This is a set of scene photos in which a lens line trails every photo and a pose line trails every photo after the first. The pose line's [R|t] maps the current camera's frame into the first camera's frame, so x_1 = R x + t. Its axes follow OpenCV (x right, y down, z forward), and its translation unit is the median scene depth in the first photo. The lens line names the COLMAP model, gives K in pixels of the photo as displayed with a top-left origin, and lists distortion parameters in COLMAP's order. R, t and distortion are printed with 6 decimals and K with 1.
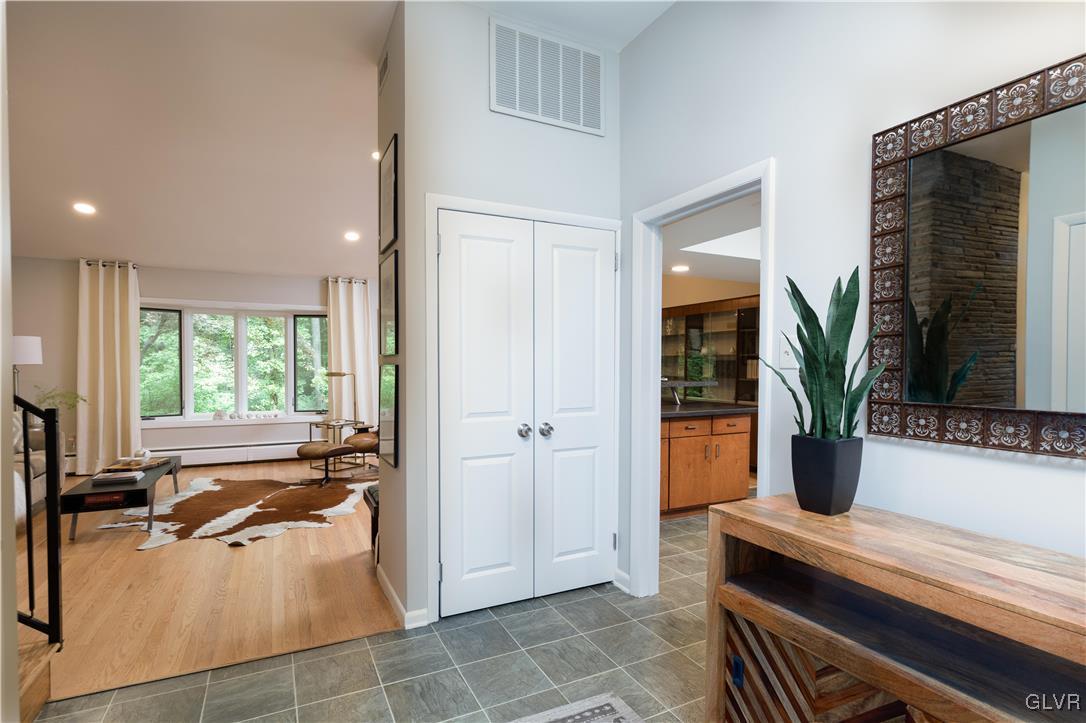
lens RADIAL K [[539.3, 0, 540.6], [0, 539.3, 368.6], [0, 0, 1]] dist [0.001980, 0.001046]
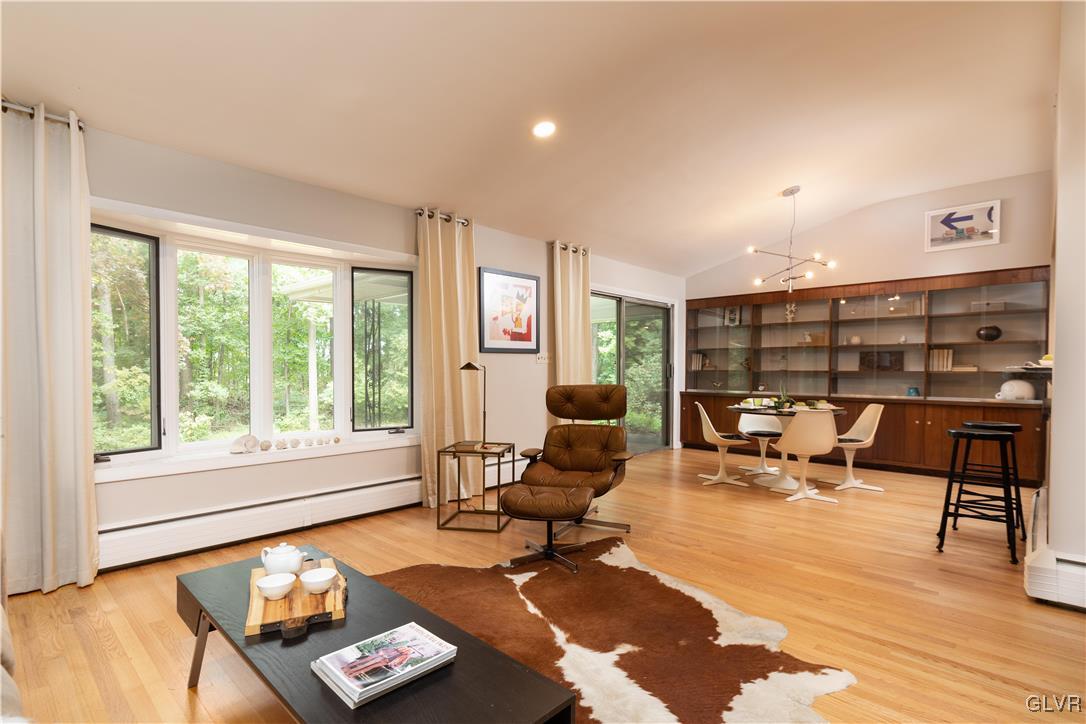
lens RADIAL K [[539.3, 0, 545.4], [0, 539.3, 365.6], [0, 0, 1]] dist [0.001980, 0.001046]
pose [[0.936992, 0.004262, 0.349324, -0.780918], [0.000248, 0.999917, -0.012864, 0.025757], [-0.349350, 0.012140, 0.936914, 0.631162]]
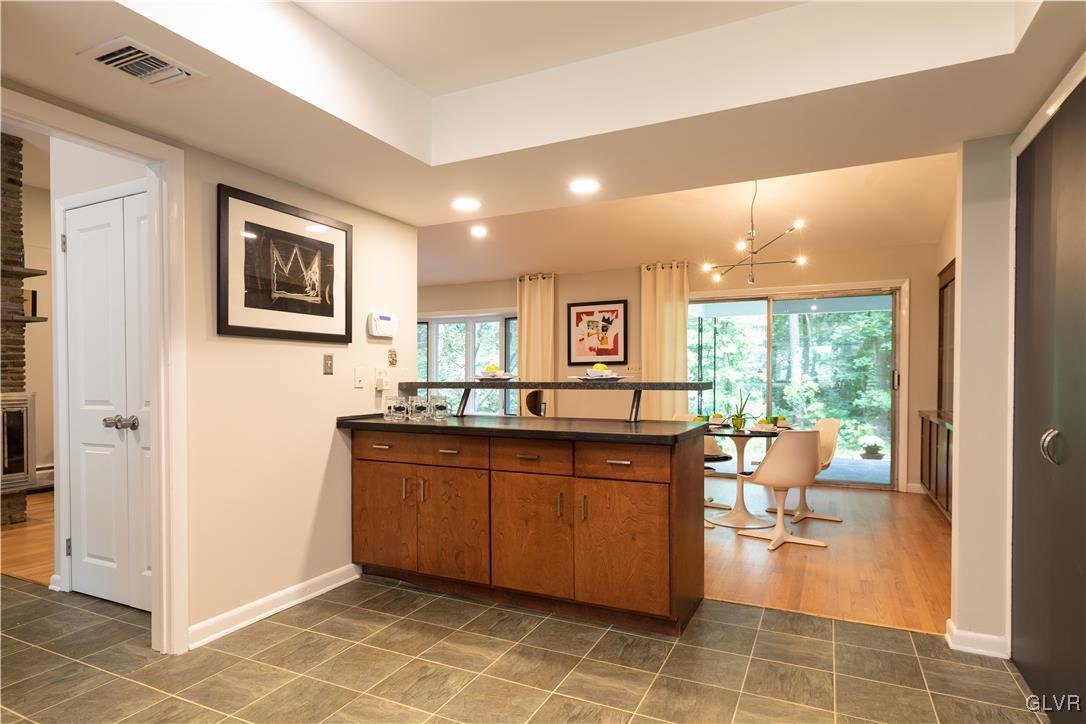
lens RADIAL K [[611.8, 0, 541.5], [0, 611.8, 369.9], [0, 0, 1]] dist [0.001640, -0.000129]
pose [[0.608447, -0.009682, -0.793535, 0.813788], [-0.004637, 0.999865, -0.015756, 0.023828], [0.793581, 0.013266, 0.608320, 0.600927]]
